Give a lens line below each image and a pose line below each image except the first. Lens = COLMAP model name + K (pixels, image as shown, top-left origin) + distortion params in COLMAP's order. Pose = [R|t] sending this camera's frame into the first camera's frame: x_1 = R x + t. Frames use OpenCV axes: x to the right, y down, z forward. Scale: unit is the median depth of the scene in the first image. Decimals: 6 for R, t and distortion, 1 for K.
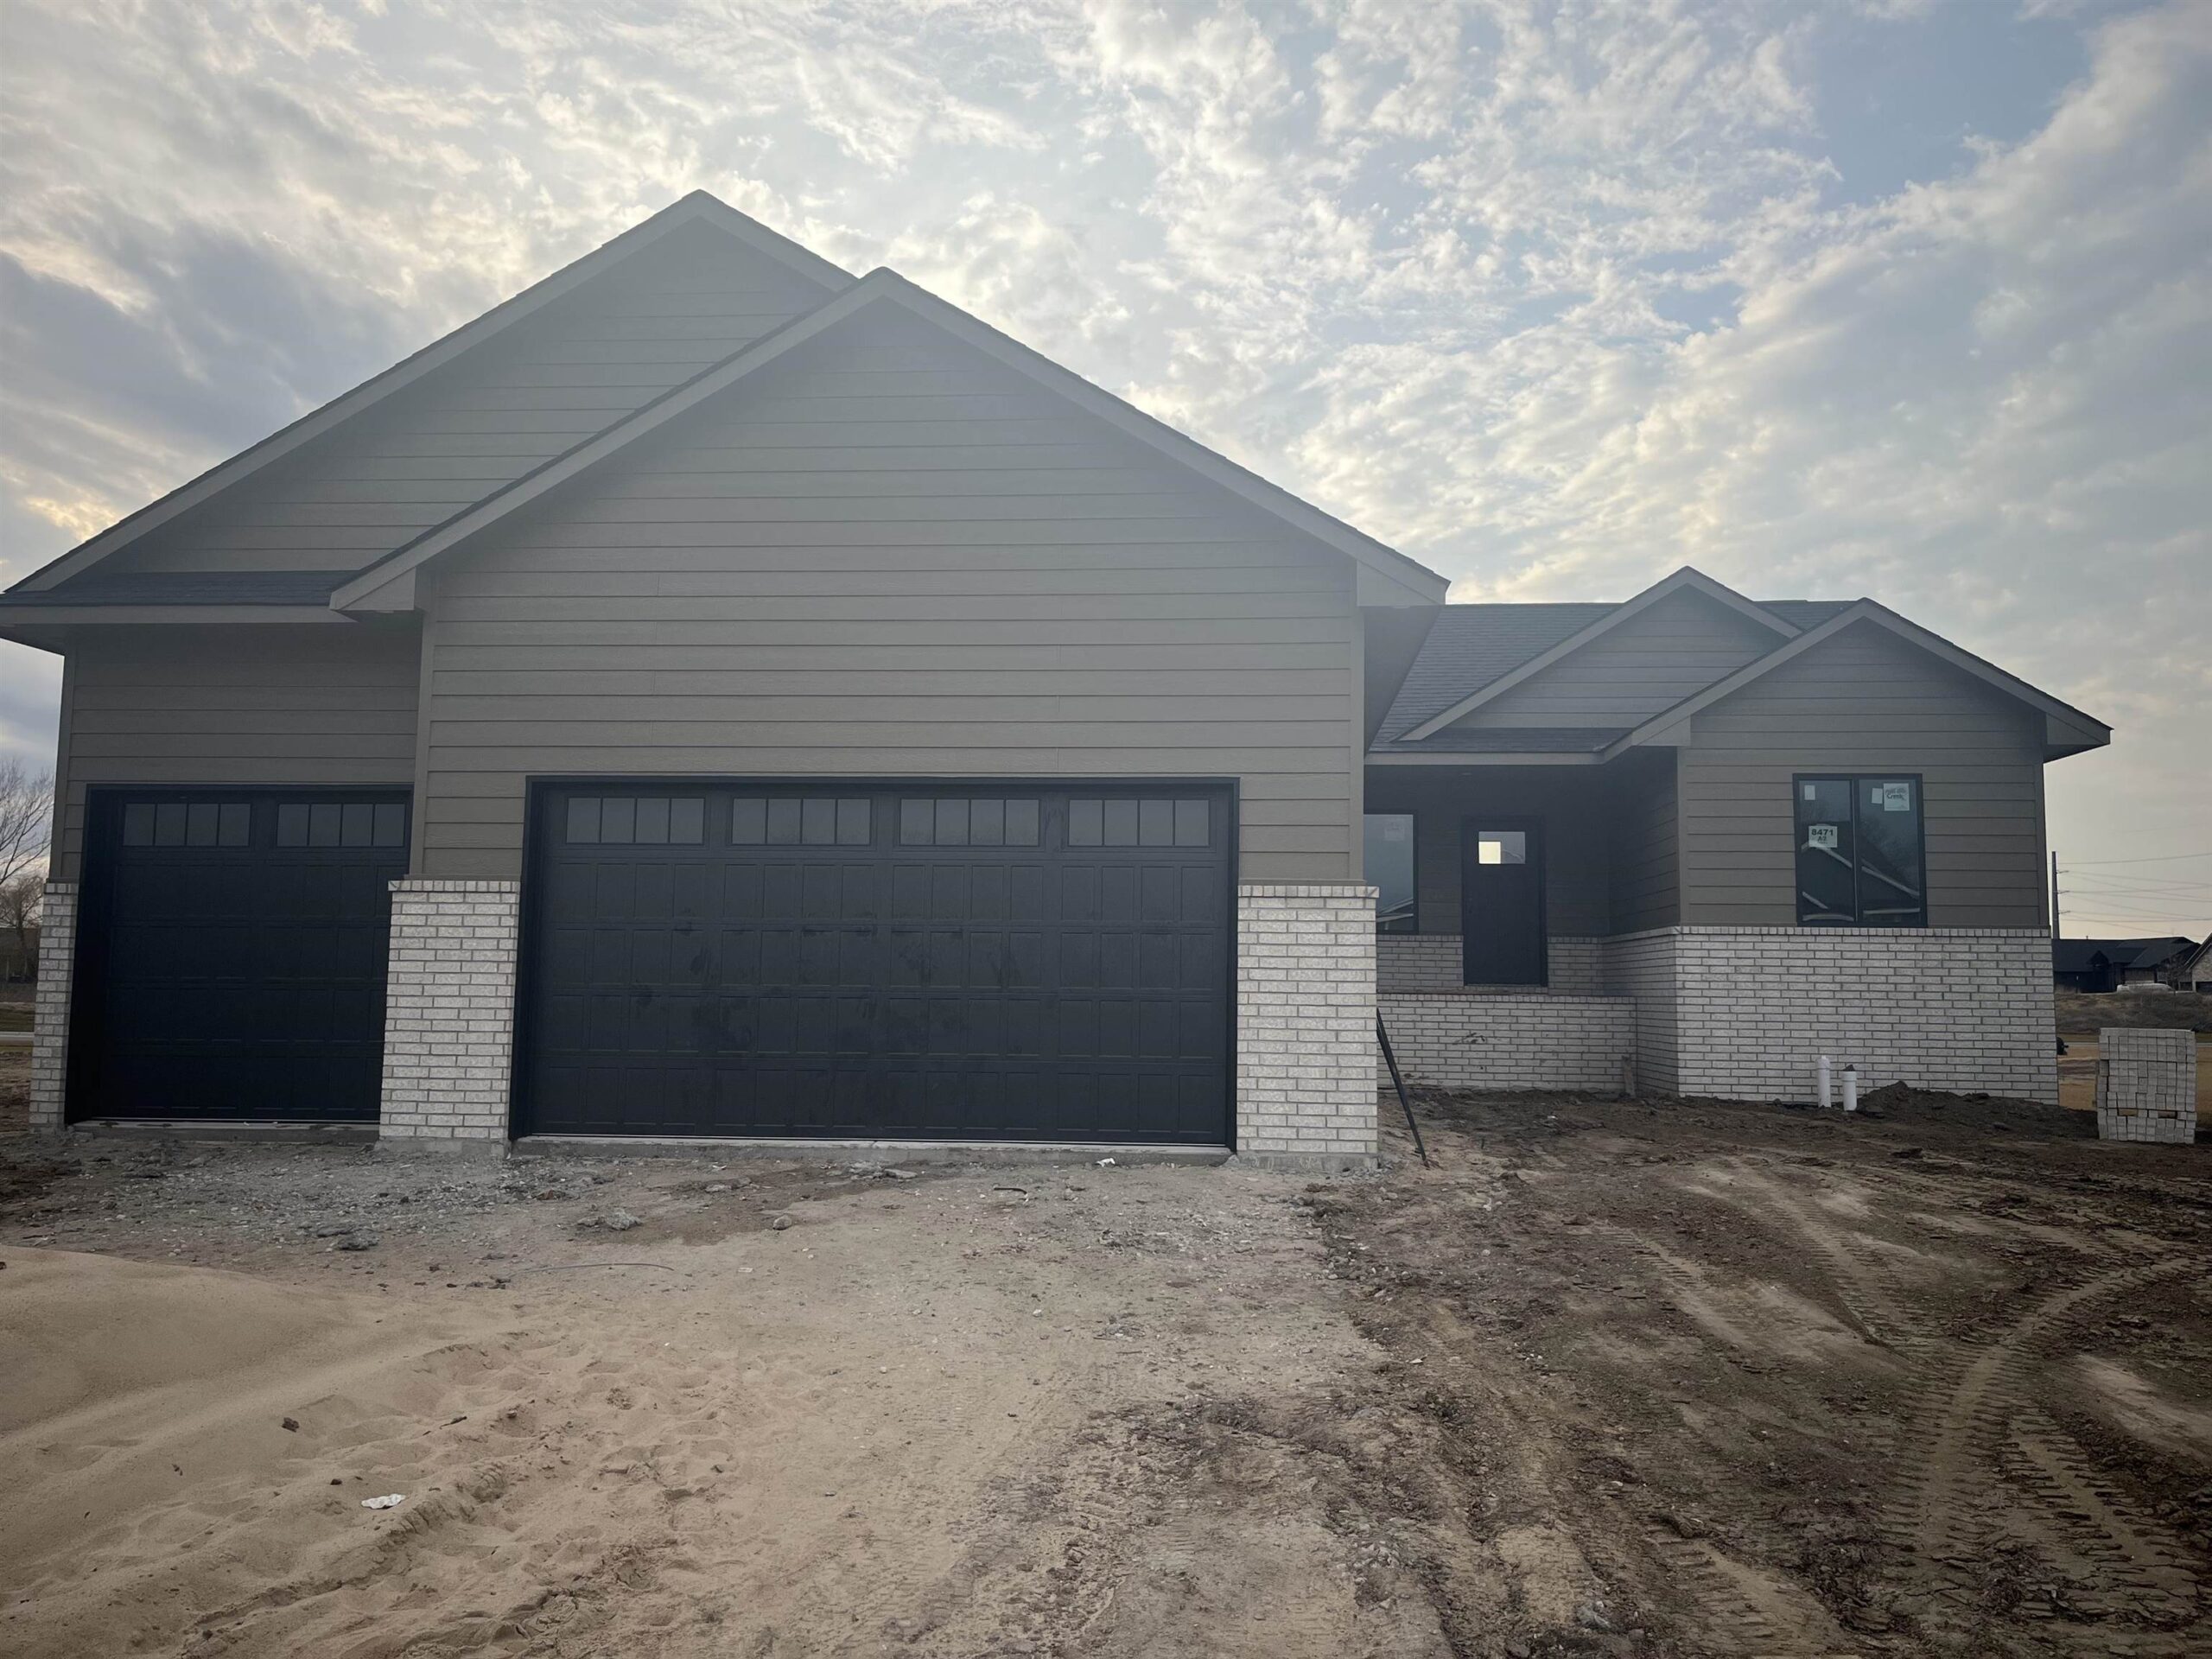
lens RADIAL K [[1688.9, 0, 1102.9], [0, 1688.9, 835.4], [0, 0, 1]] dist [0.047137, -0.026196]
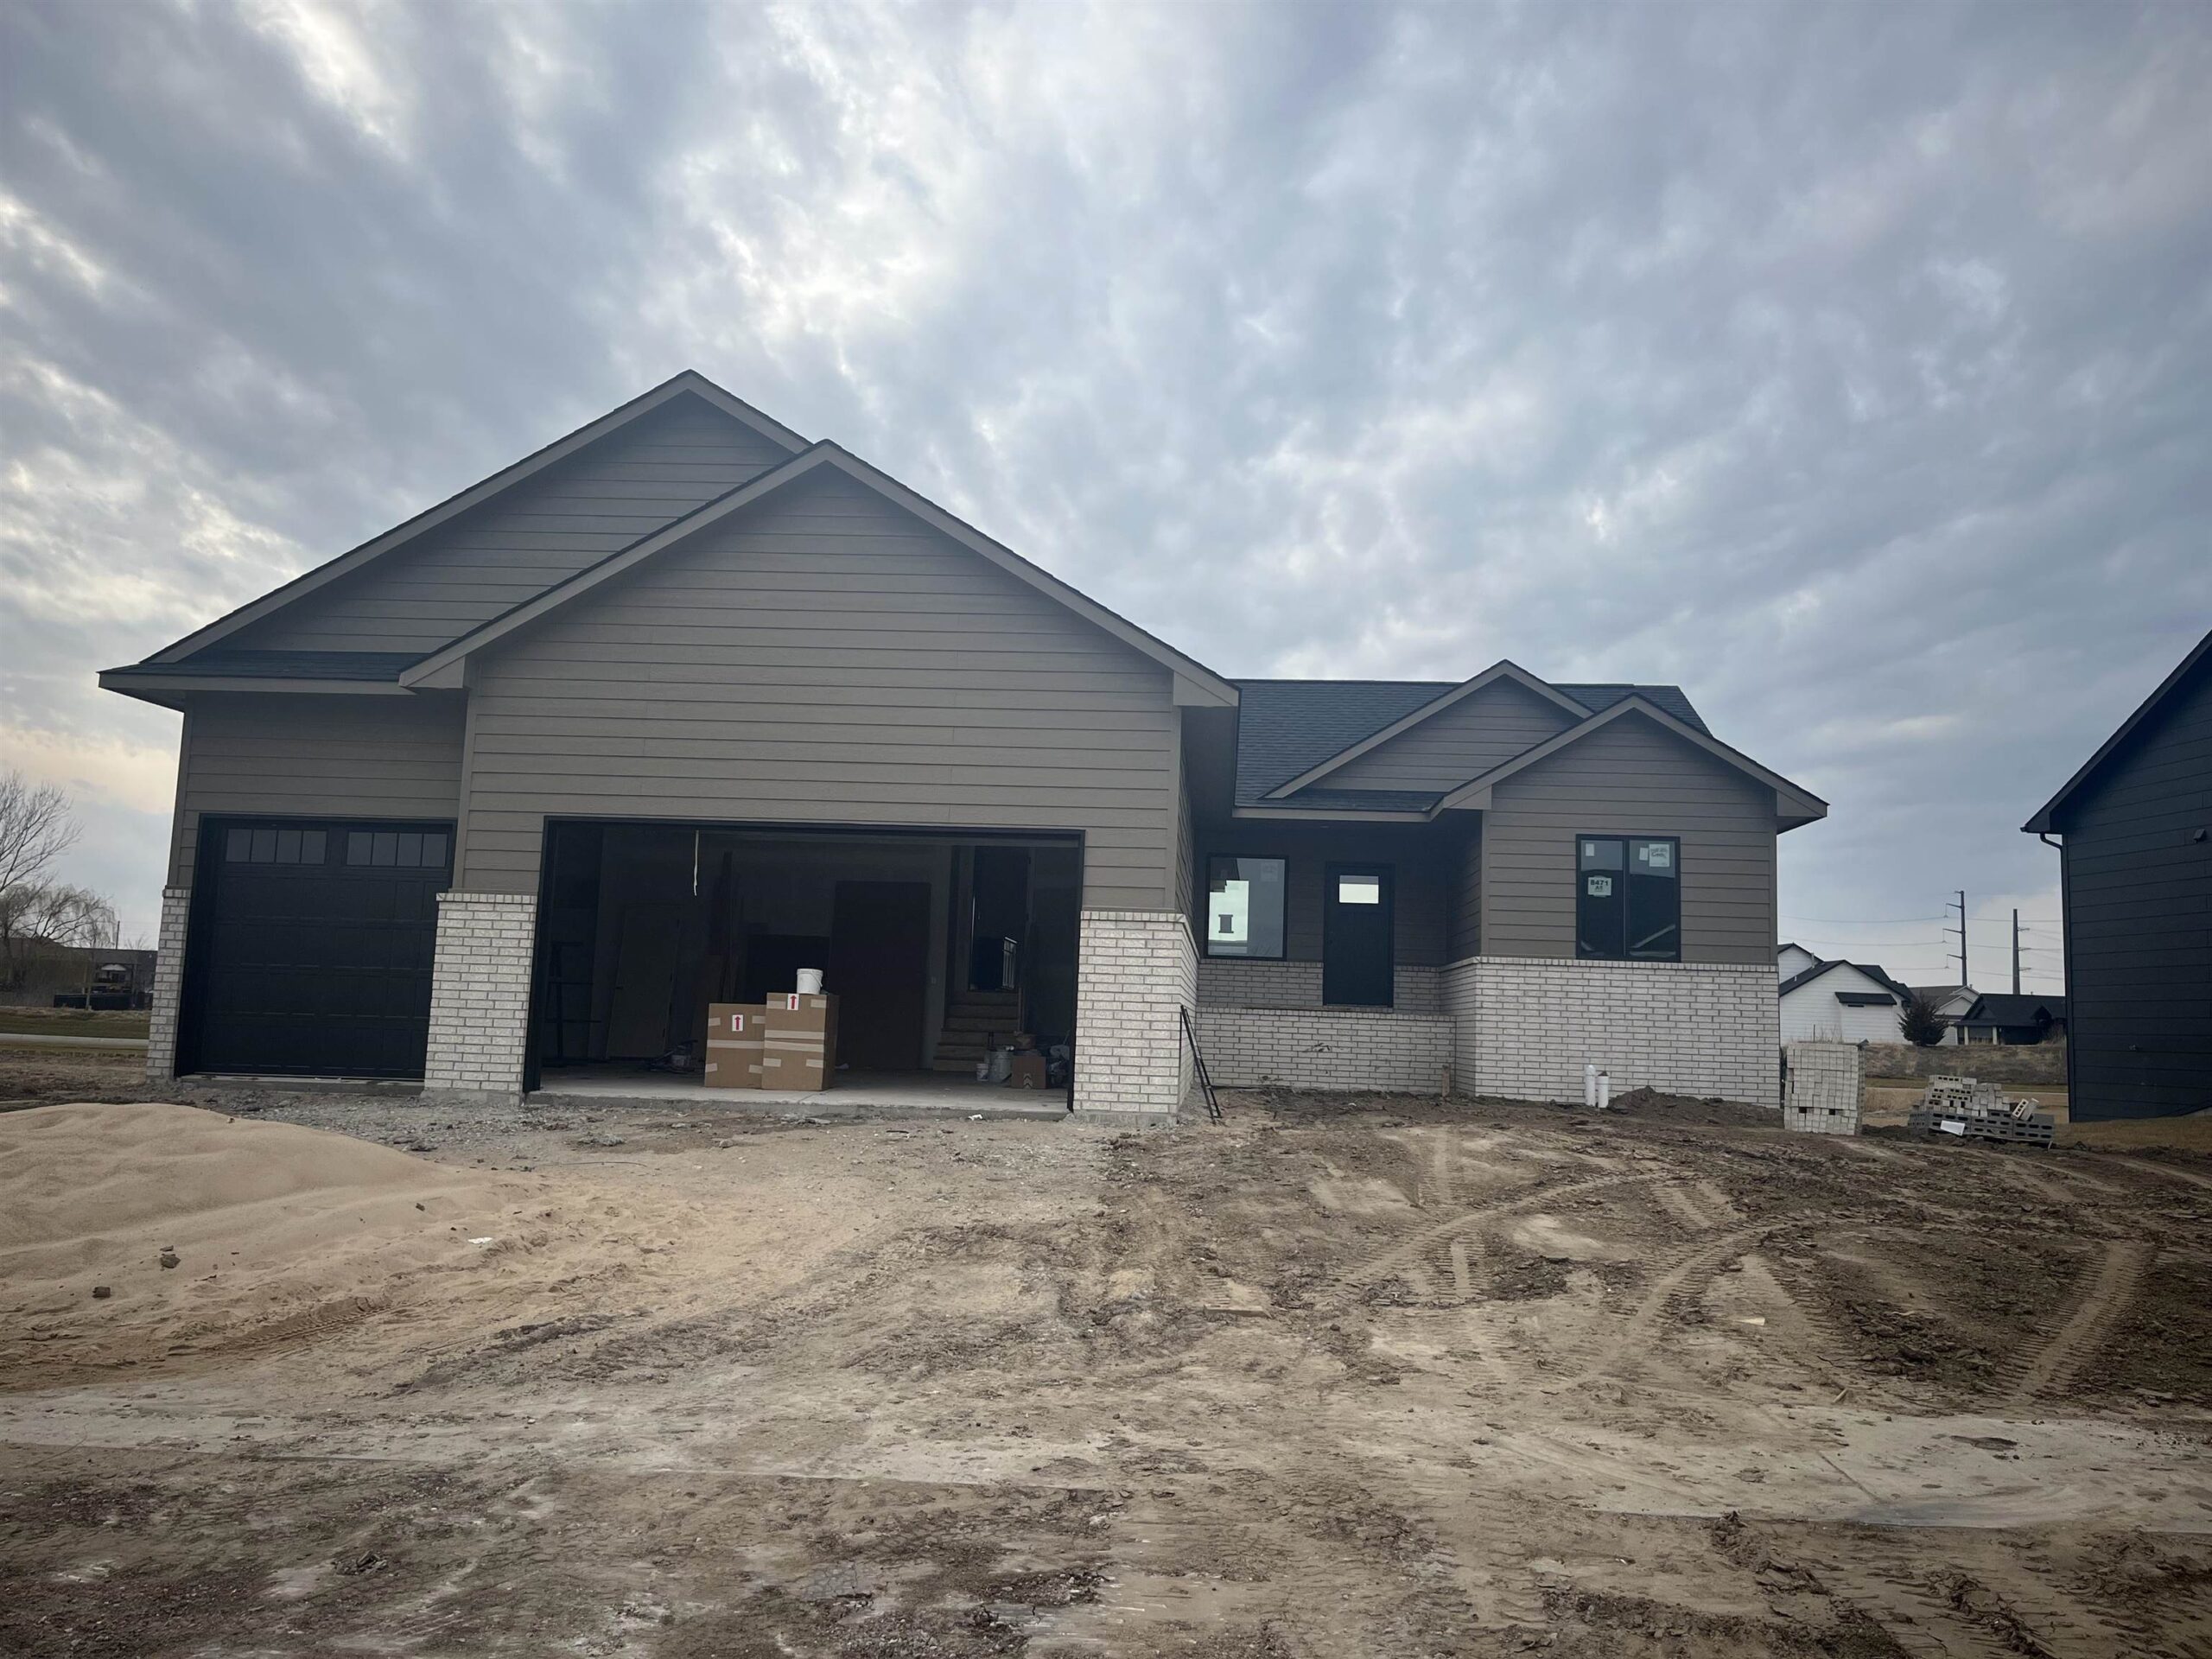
lens RADIAL K [[1688.9, 0, 1112.4], [0, 1688.9, 826.6], [0, 0, 1]] dist [0.047137, -0.026196]
pose [[0.999598, 0.024038, 0.015027, 0.080724], [-0.023633, 0.999367, -0.026575, -0.002009], [-0.015657, 0.026210, 0.999534, -0.322476]]
